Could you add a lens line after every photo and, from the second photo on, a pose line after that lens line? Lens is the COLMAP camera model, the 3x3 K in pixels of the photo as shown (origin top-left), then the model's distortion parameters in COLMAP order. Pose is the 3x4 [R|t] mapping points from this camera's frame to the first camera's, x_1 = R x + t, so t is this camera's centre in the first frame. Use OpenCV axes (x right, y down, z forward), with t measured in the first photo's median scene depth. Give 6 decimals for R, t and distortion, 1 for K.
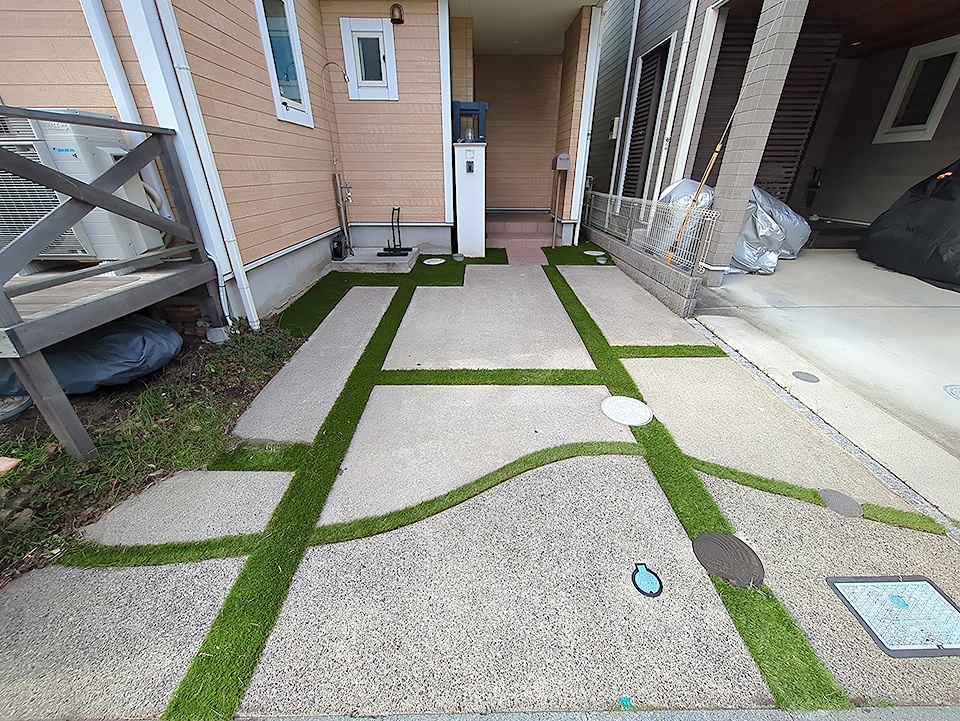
lens RADIAL K [[378.3, 0, 480.6], [0, 378.3, 360.3], [0, 0, 1]] dist [-0.011163, 0.000070]
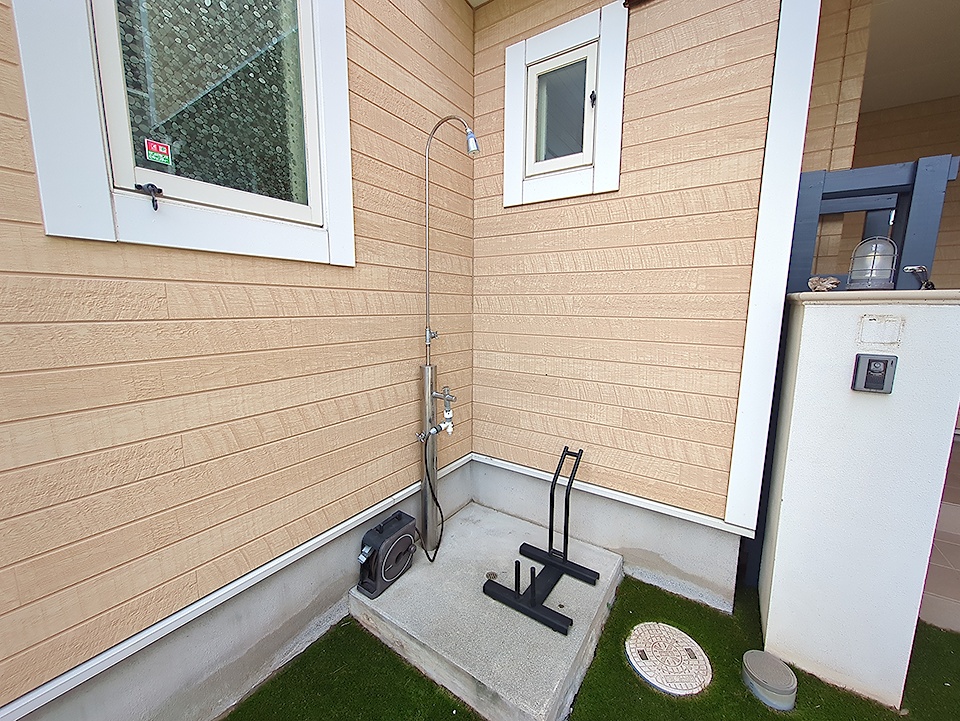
lens RADIAL K [[378.3, 0, 478.4], [0, 378.3, 360.0], [0, 0, 1]] dist [-0.011163, 0.000070]
pose [[0.826932, 0.082835, -0.556166, -0.112101], [-0.254748, 0.936950, -0.239222, -0.410649], [0.501285, 0.339503, 0.795897, 0.691228]]
